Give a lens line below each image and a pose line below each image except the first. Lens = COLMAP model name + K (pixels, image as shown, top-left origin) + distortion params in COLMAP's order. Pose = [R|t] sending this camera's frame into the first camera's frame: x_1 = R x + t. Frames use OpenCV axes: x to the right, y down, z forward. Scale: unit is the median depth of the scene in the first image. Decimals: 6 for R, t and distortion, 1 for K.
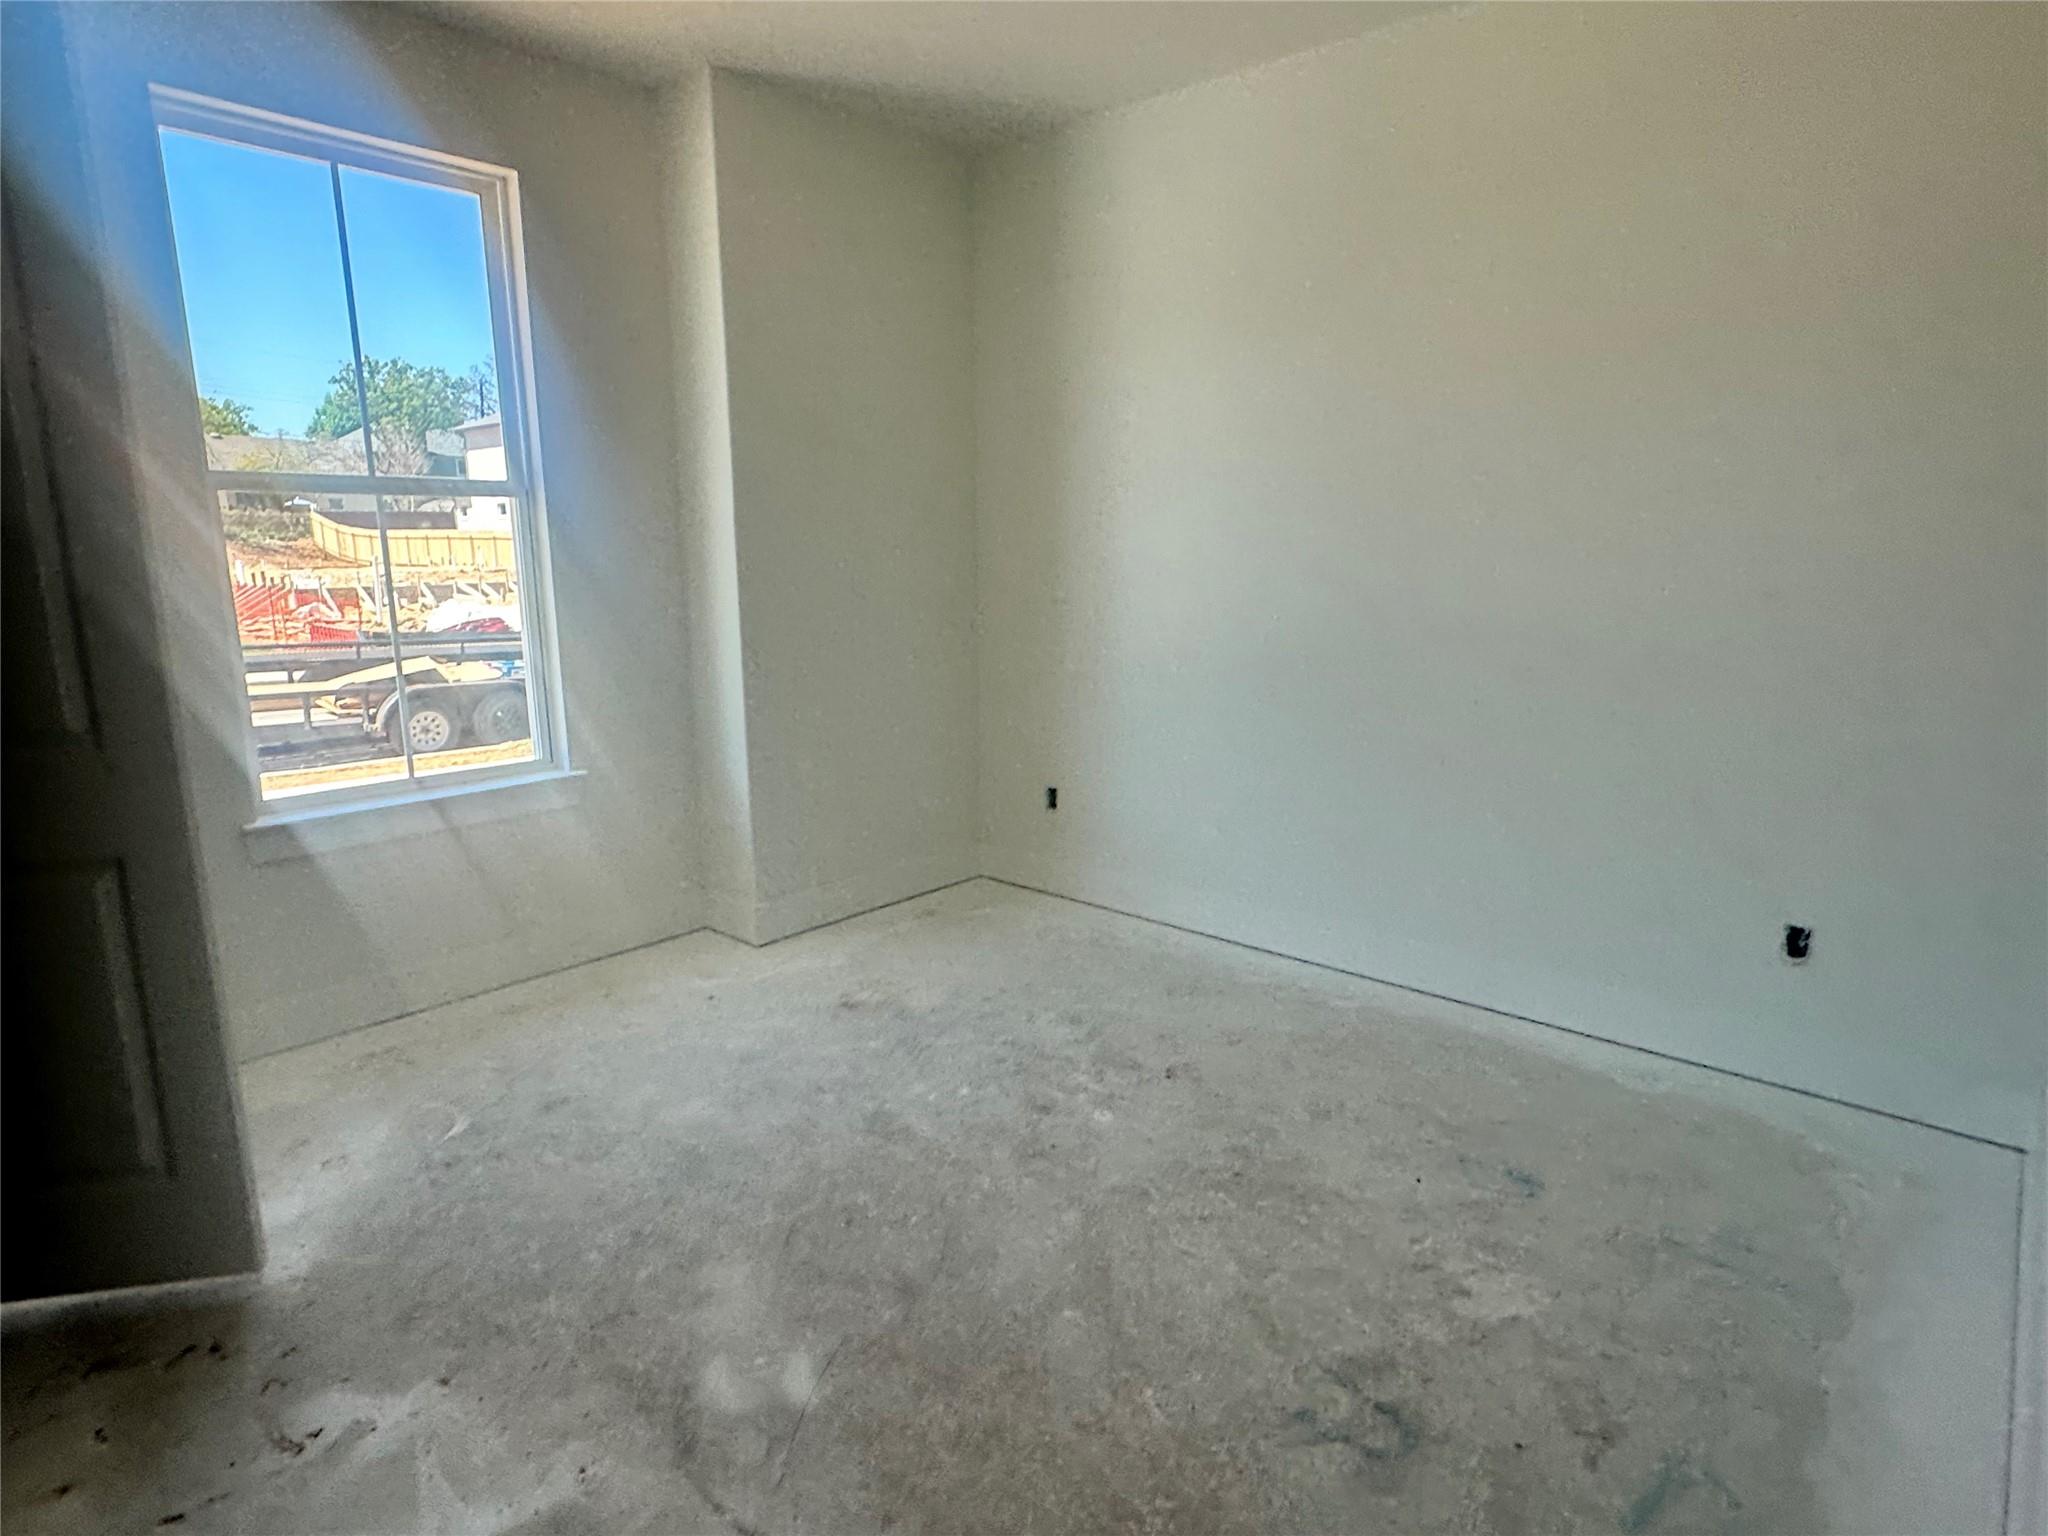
lens RADIAL K [[1136.7, 0, 1019.8], [0, 1136.7, 765.8], [0, 0, 1]] dist [-0.004058, 0.001266]
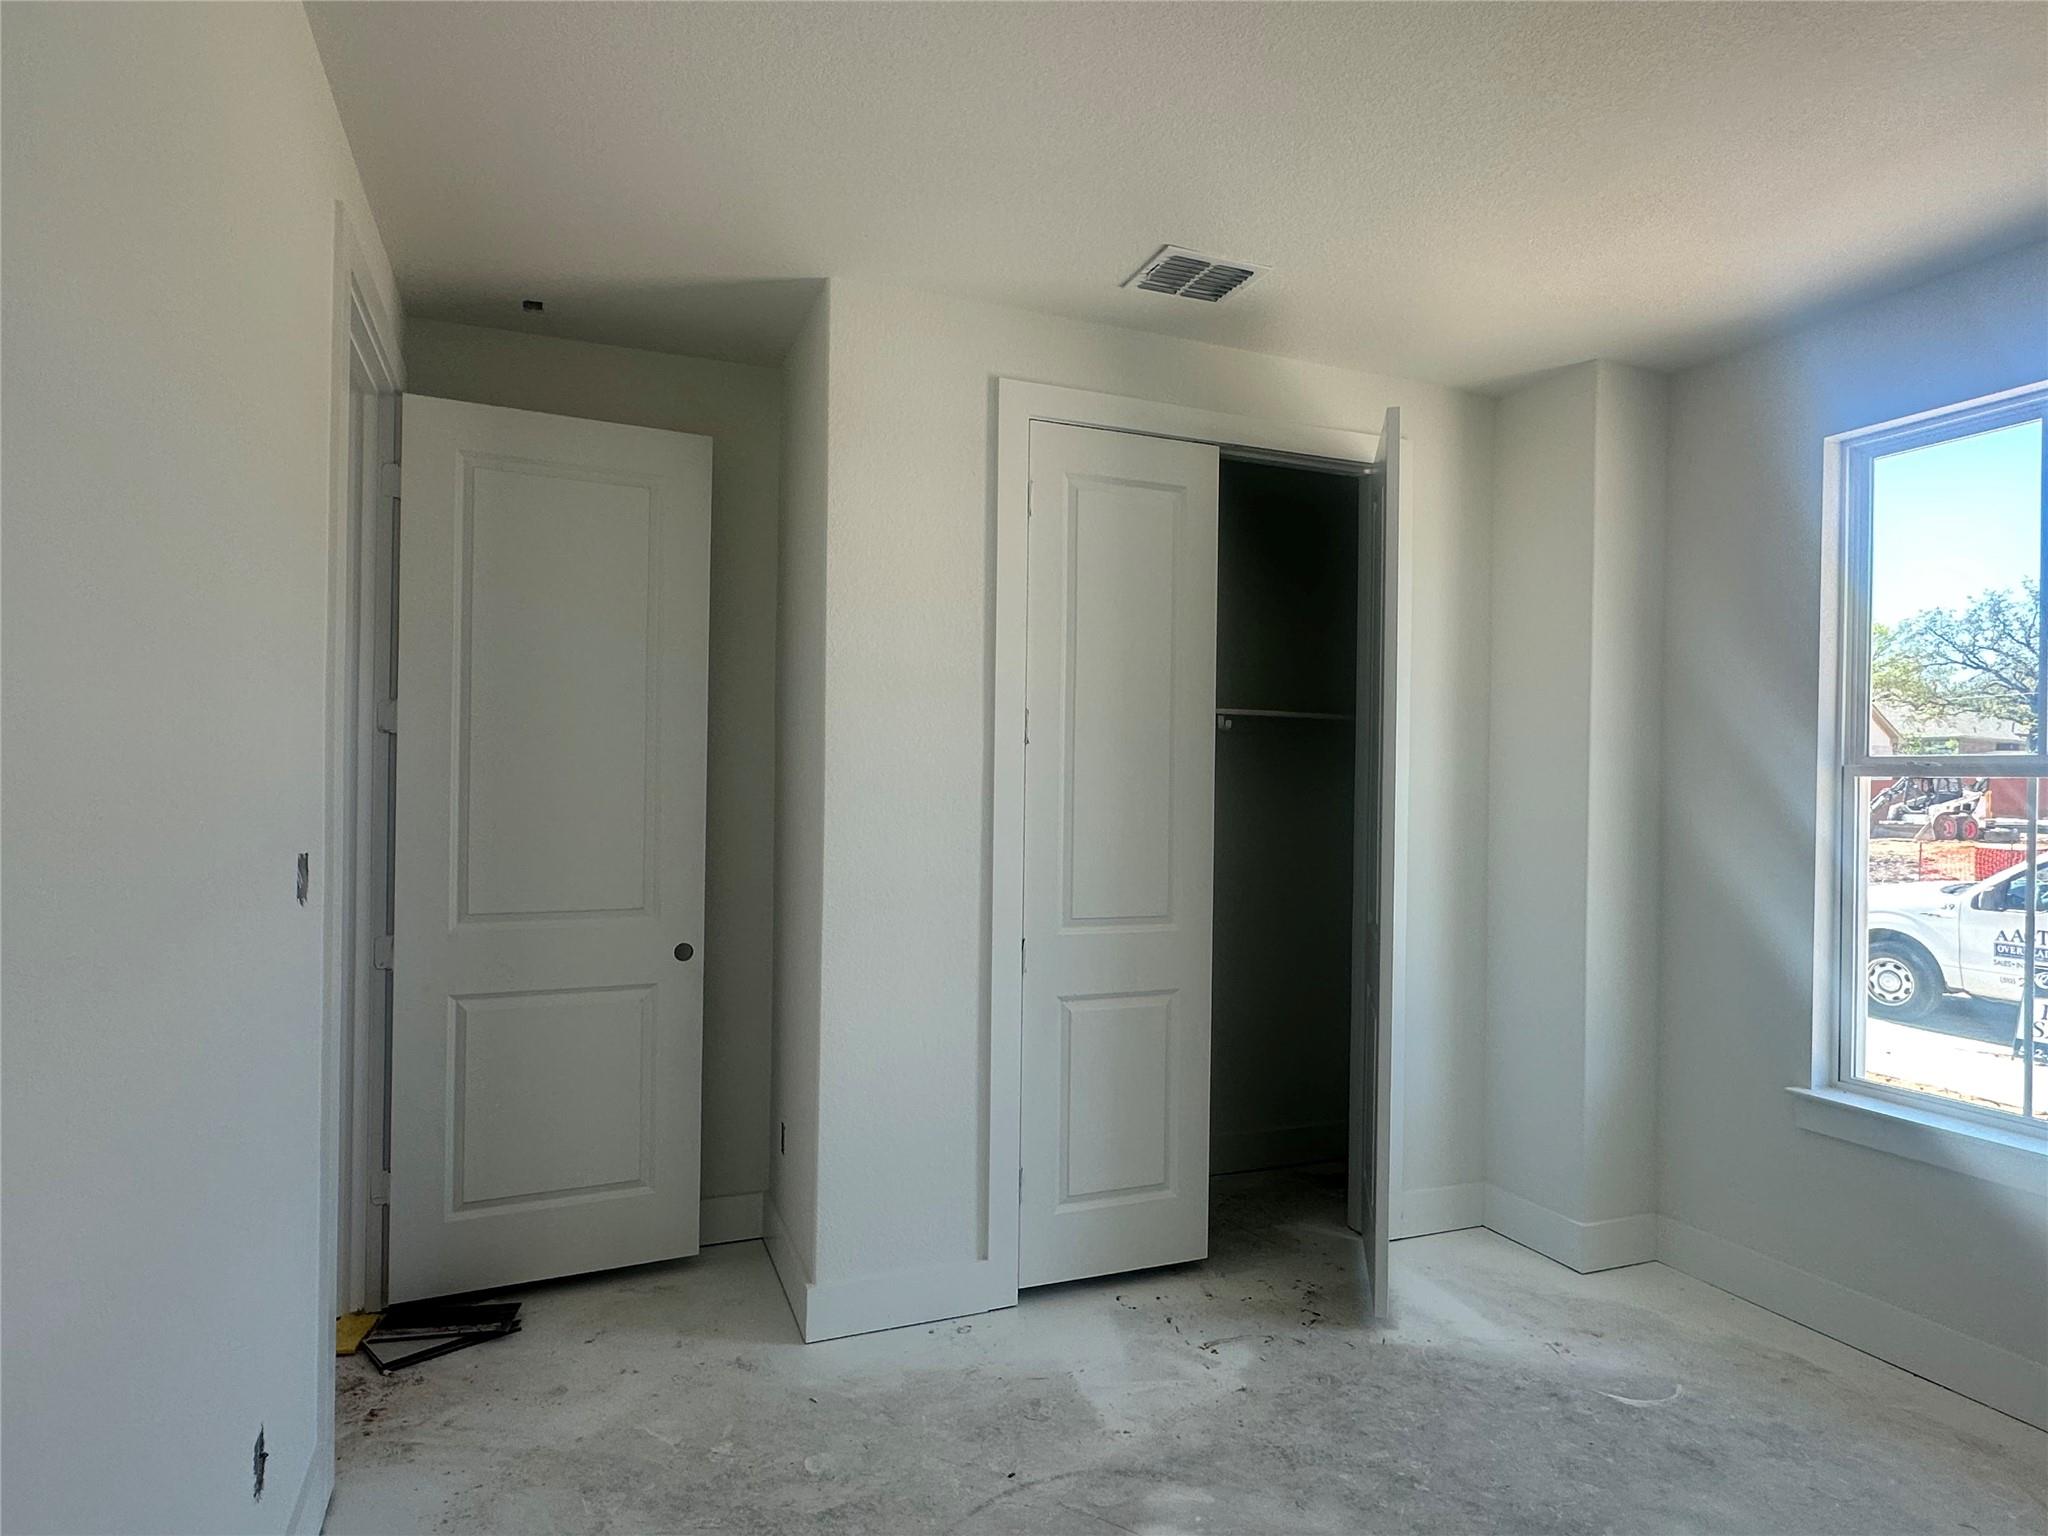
lens RADIAL K [[1136.7, 0, 1018.0], [0, 1136.7, 772.9], [0, 0, 1]] dist [-0.004058, 0.001266]
pose [[-0.434330, -0.008966, -0.900709, 0.924158], [-0.198131, 0.976411, 0.085821, -0.286735], [0.878693, 0.215733, -0.425861, 1.206831]]
